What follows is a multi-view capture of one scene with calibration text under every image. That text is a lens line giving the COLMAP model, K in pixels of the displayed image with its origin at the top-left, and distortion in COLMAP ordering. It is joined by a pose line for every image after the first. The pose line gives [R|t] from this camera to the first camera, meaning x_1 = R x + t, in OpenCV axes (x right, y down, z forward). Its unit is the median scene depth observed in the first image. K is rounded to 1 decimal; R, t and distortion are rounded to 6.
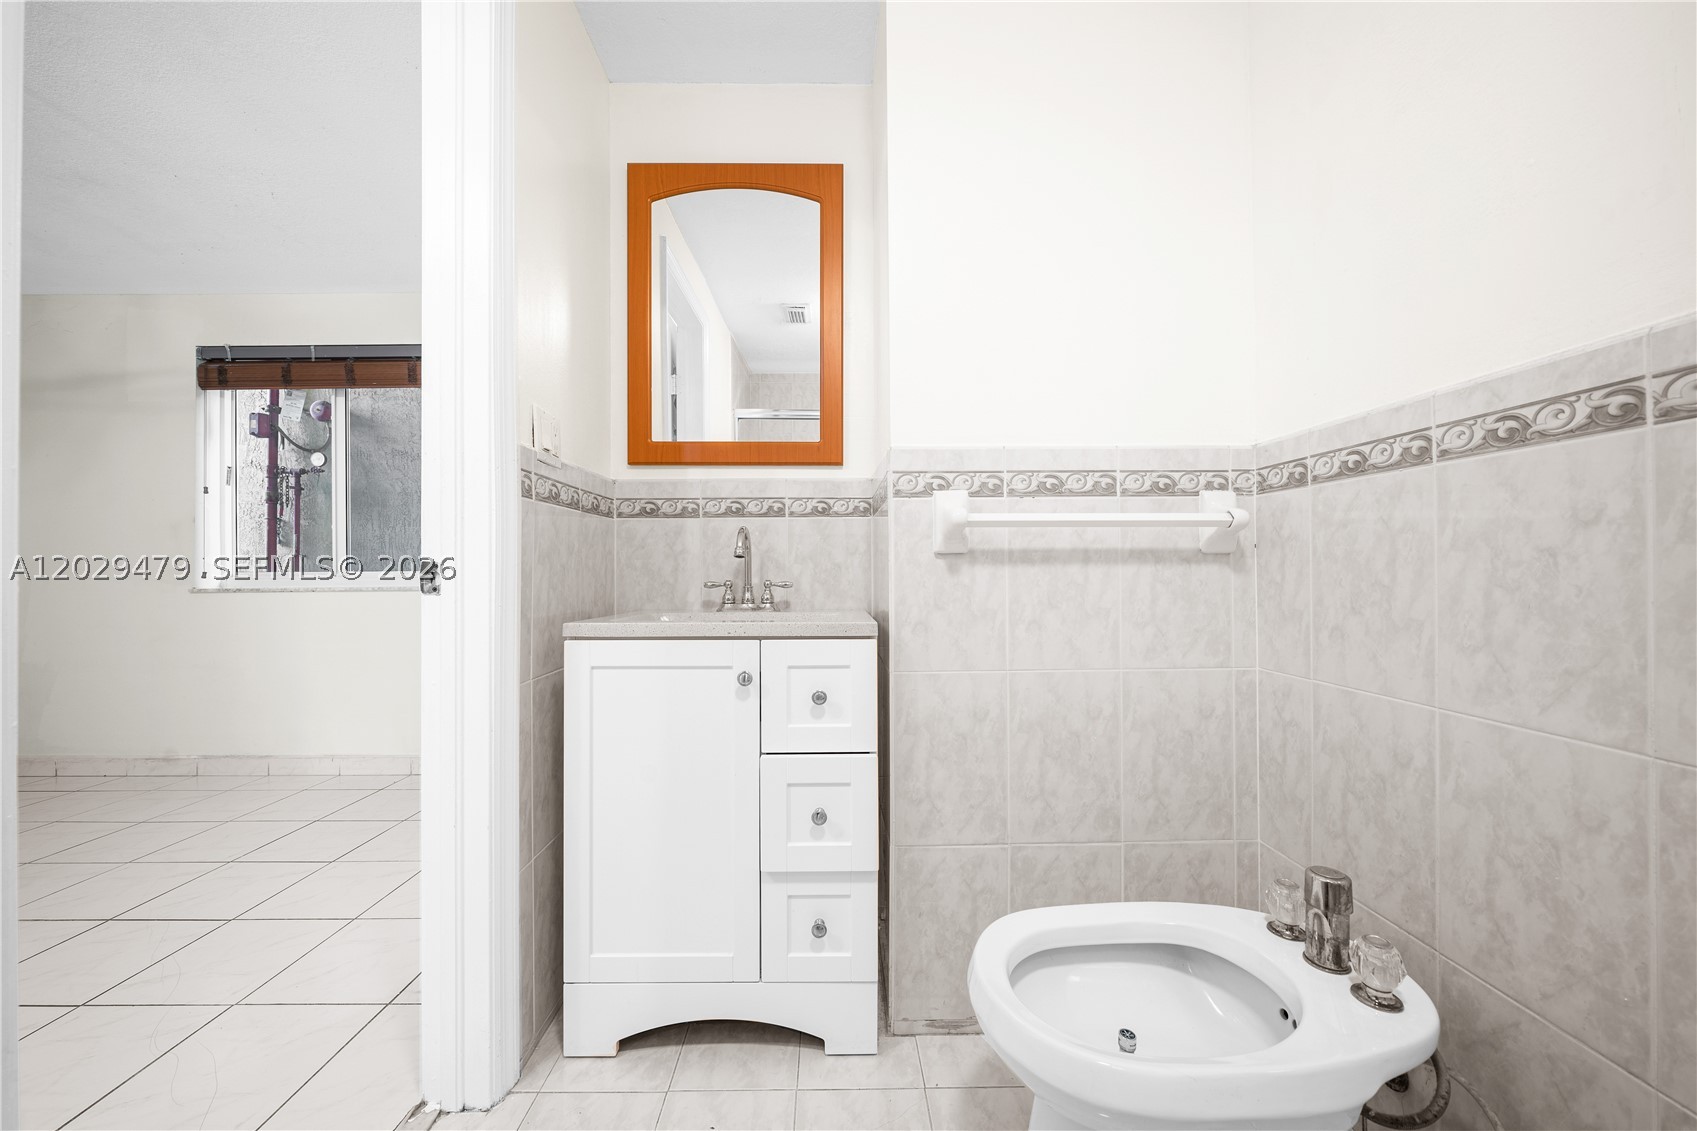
lens RADIAL K [[608.0, 0, 829.0], [0, 608.0, 571.9], [0, 0, 1]] dist [0.001018, 0.000084]
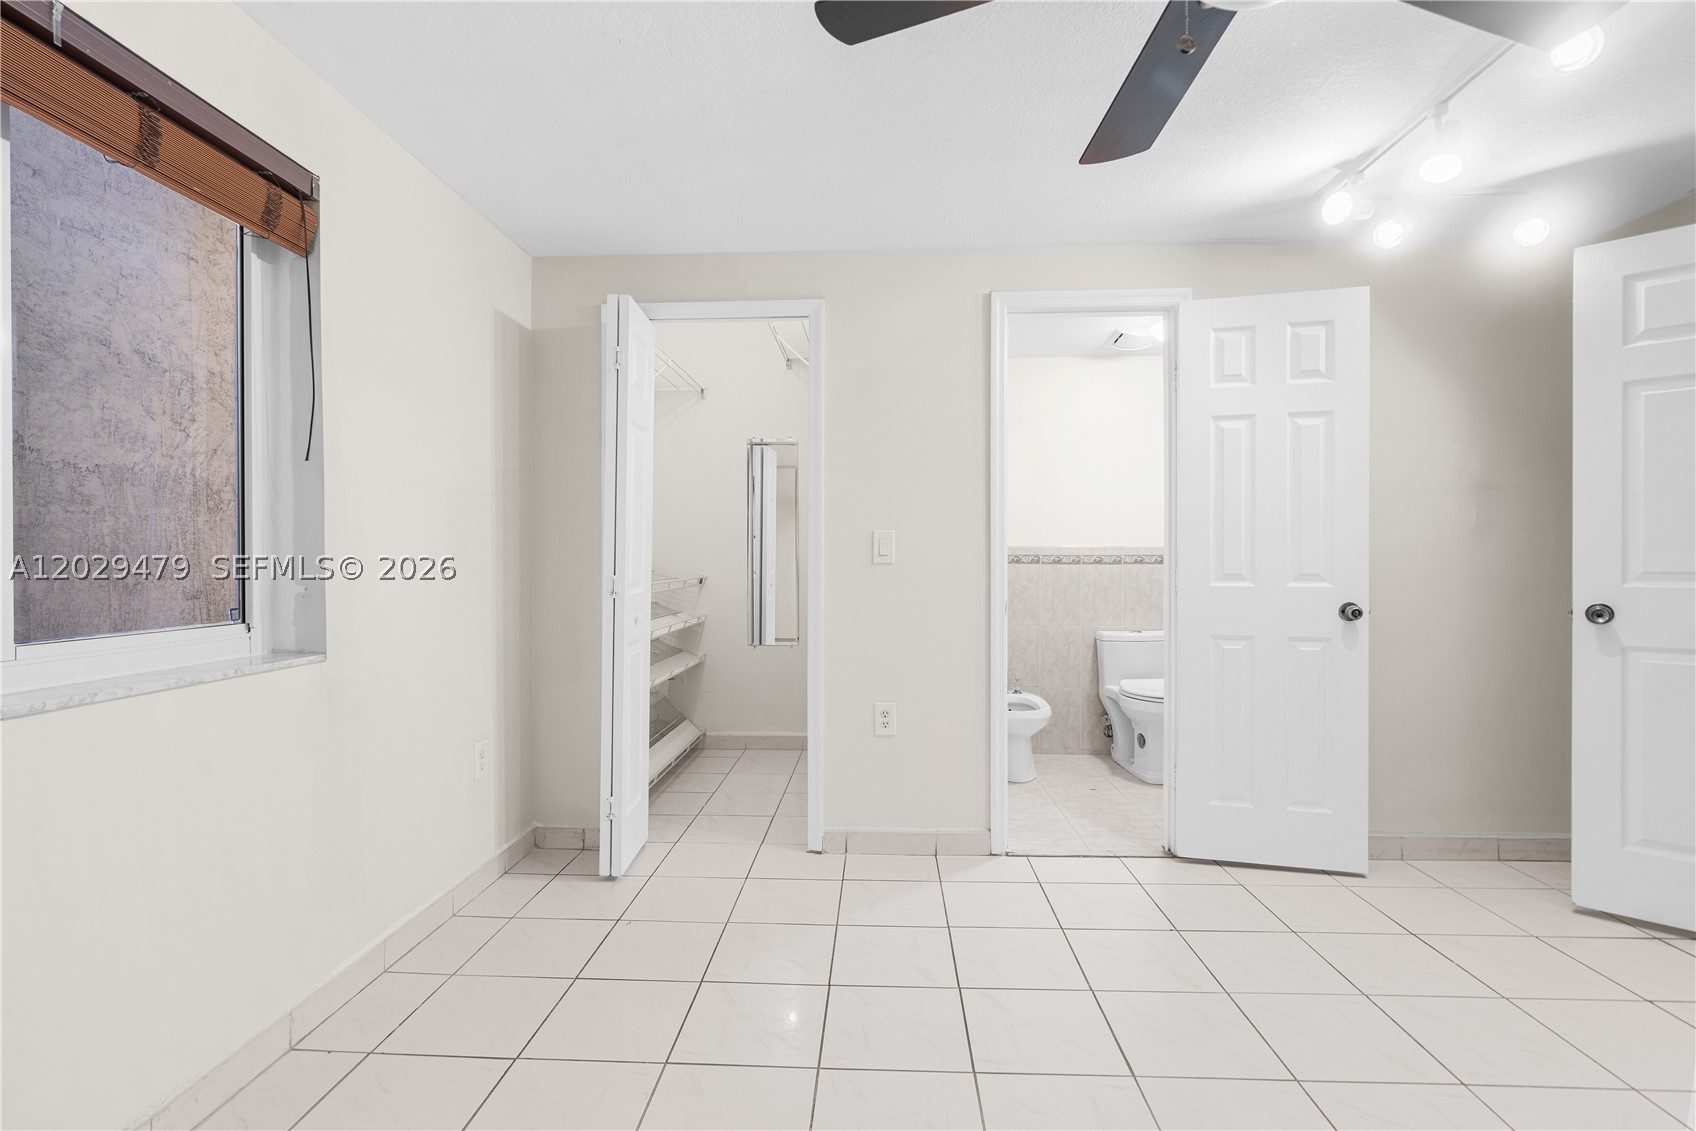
lens RADIAL K [[784.1, 0, 838.7], [0, 784.1, 565.3], [0, 0, 1]] dist [-0.001675, 0.000543]
pose [[0.059574, -0.000939, 0.998223, -3.010104], [-0.003908, 0.999992, 0.001173, -0.122505], [-0.998216, -0.003971, 0.059569, 1.249118]]
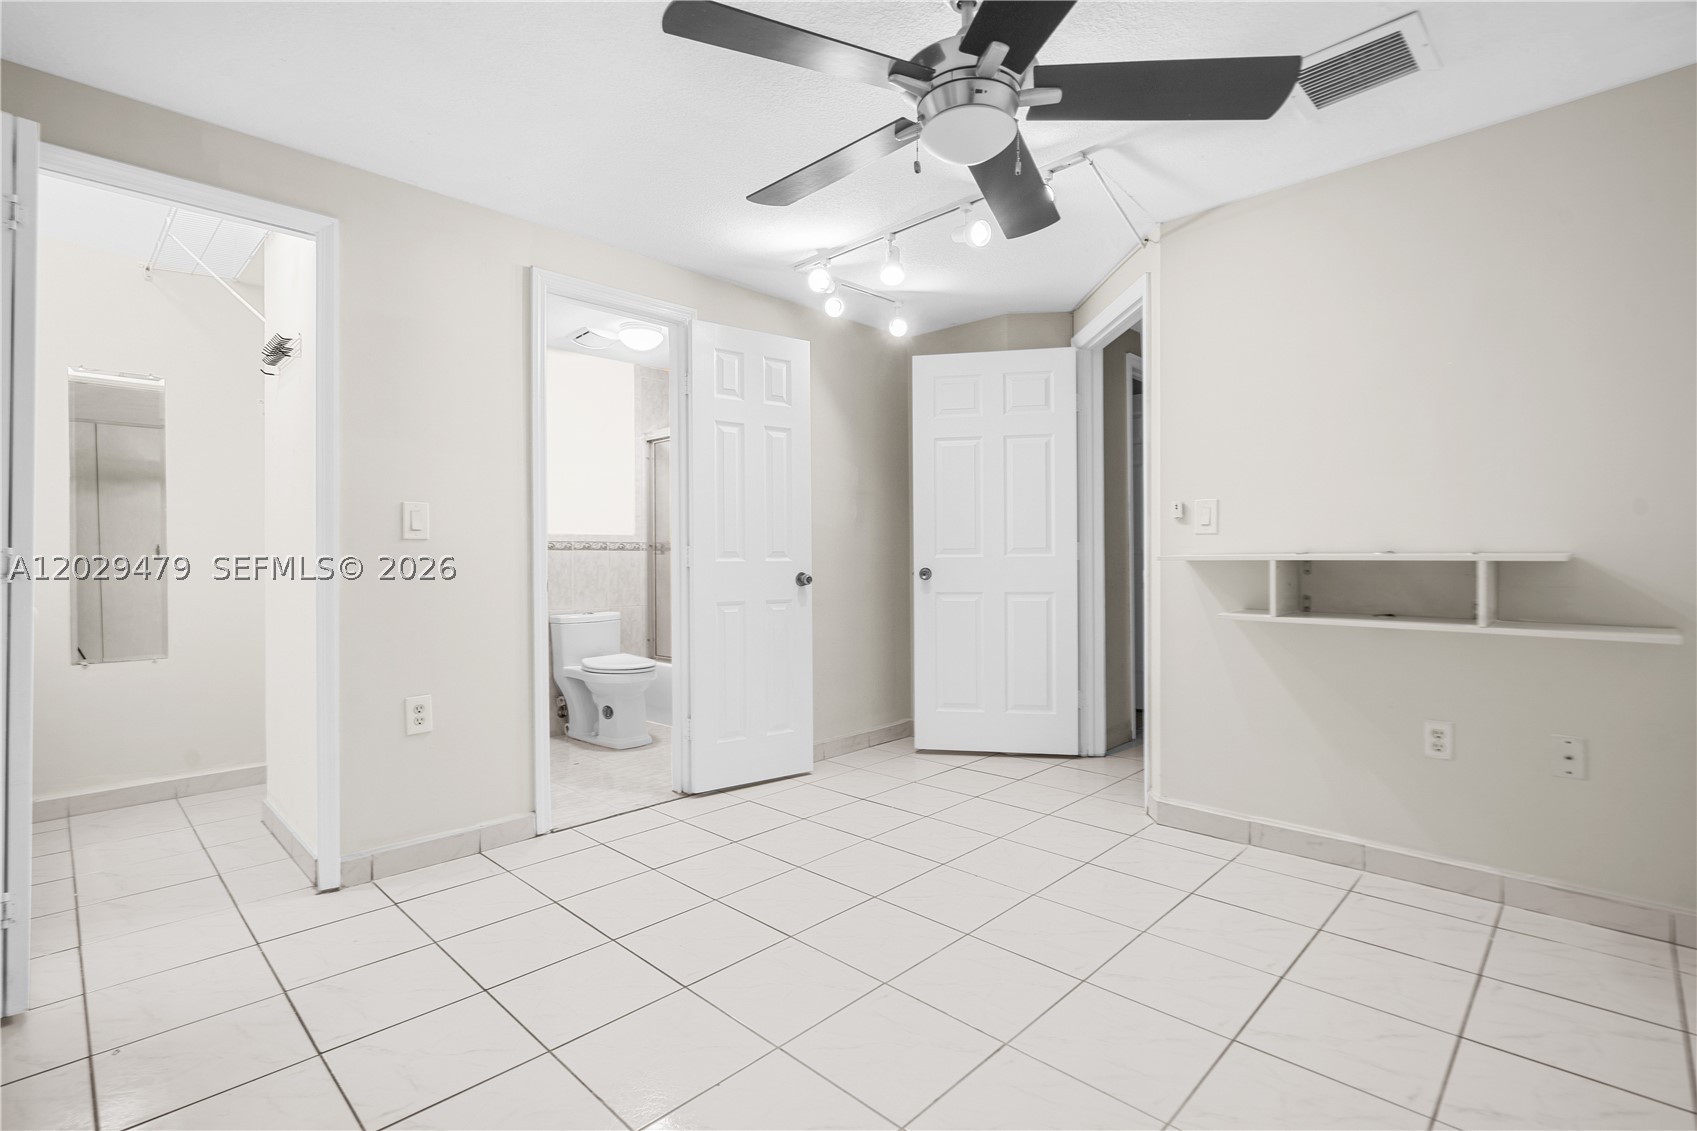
lens RADIAL K [[794.5, 0, 838.1], [0, 794.5, 556.0], [0, 0, 1]] dist [-0.000884, 0.000170]
pose [[-0.709030, 0.012206, 0.705073, -2.931735], [0.006502, 0.999921, -0.010772, -0.048949], [-0.705149, -0.003054, -0.709053, 1.979570]]
